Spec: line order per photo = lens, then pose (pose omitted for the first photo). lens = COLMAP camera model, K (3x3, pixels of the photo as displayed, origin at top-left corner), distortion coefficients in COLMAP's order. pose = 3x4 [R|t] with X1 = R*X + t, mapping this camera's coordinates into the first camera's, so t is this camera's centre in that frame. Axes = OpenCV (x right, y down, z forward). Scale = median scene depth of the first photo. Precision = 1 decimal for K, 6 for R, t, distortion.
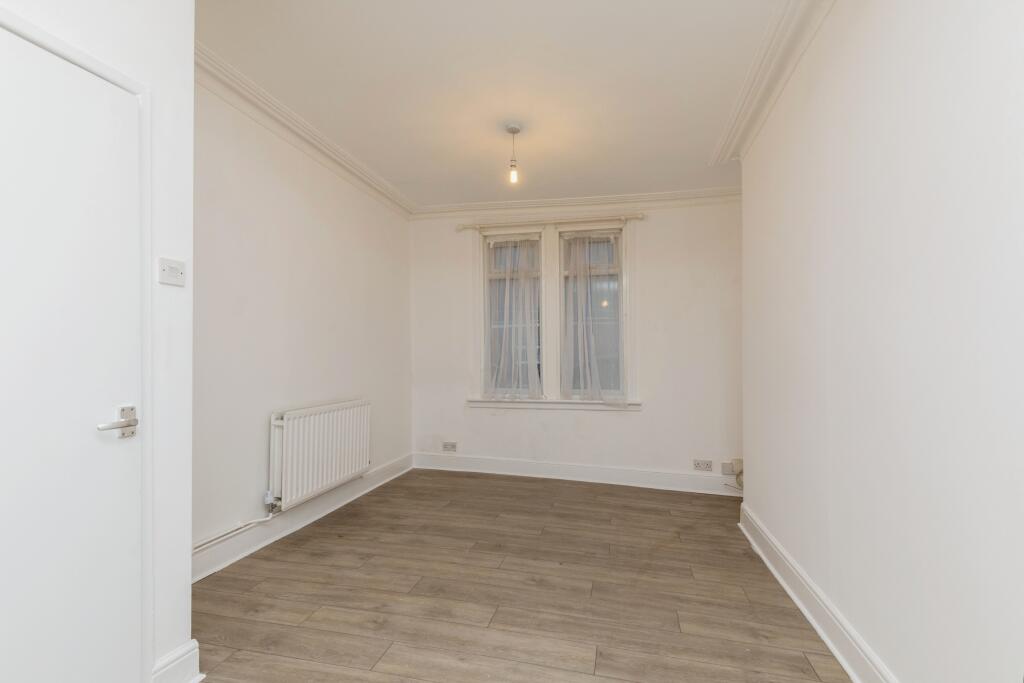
lens RADIAL K [[470.1, 0, 517.1], [0, 470.1, 342.4], [0, 0, 1]] dist [0.009688, -0.000906]
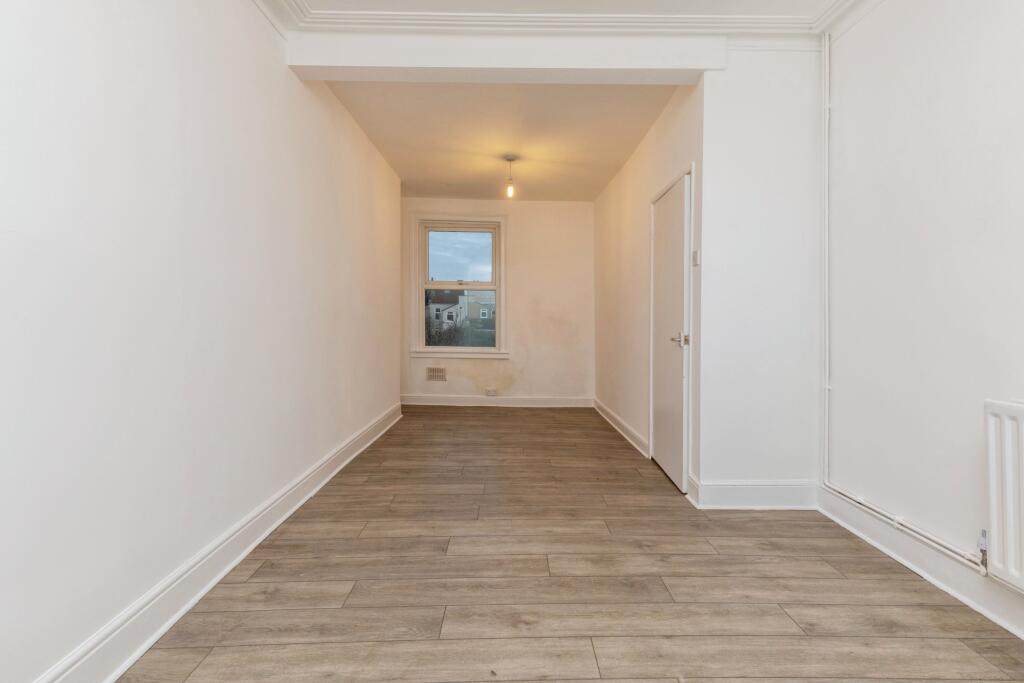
lens RADIAL K [[470.1, 0, 507.0], [0, 470.1, 334.6], [0, 0, 1]] dist [0.009688, -0.000906]
pose [[-0.974940, -0.000211, -0.222467, 0.174189], [-0.001195, 0.999990, 0.004290, 0.067840], [0.222464, 0.004448, -0.974931, 1.340375]]
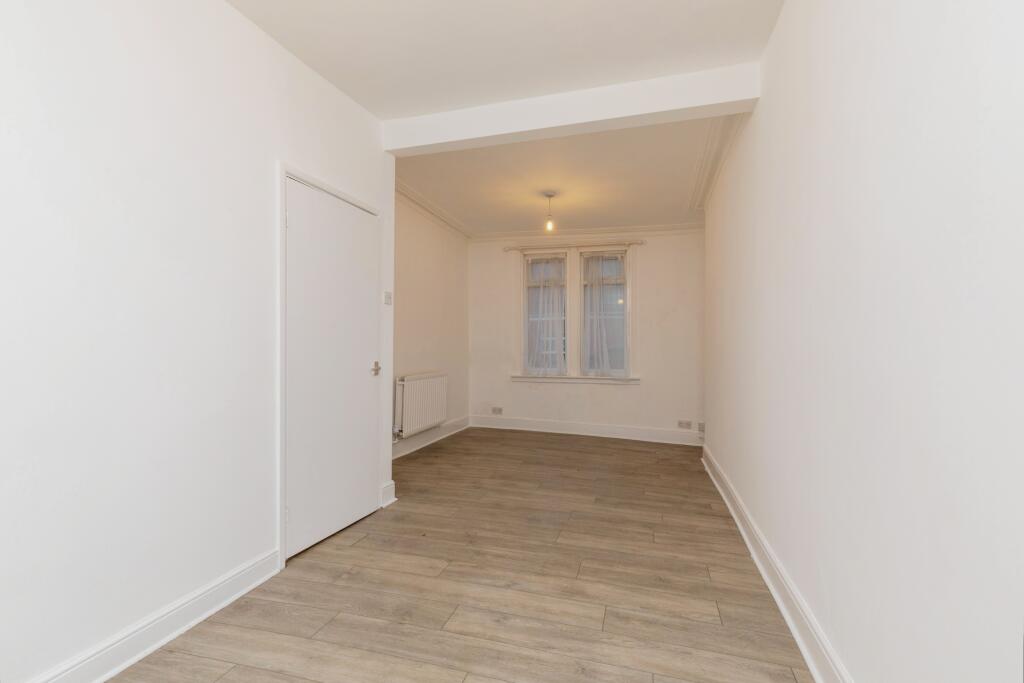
lens RADIAL K [[470.1, 0, 519.4], [0, 470.1, 343.9], [0, 0, 1]] dist [0.009688, -0.000906]
pose [[0.999053, 0.006767, -0.042988, -0.036456], [-0.005907, 0.999781, 0.020095, 0.004445], [0.043115, -0.019822, 0.998873, -0.532755]]
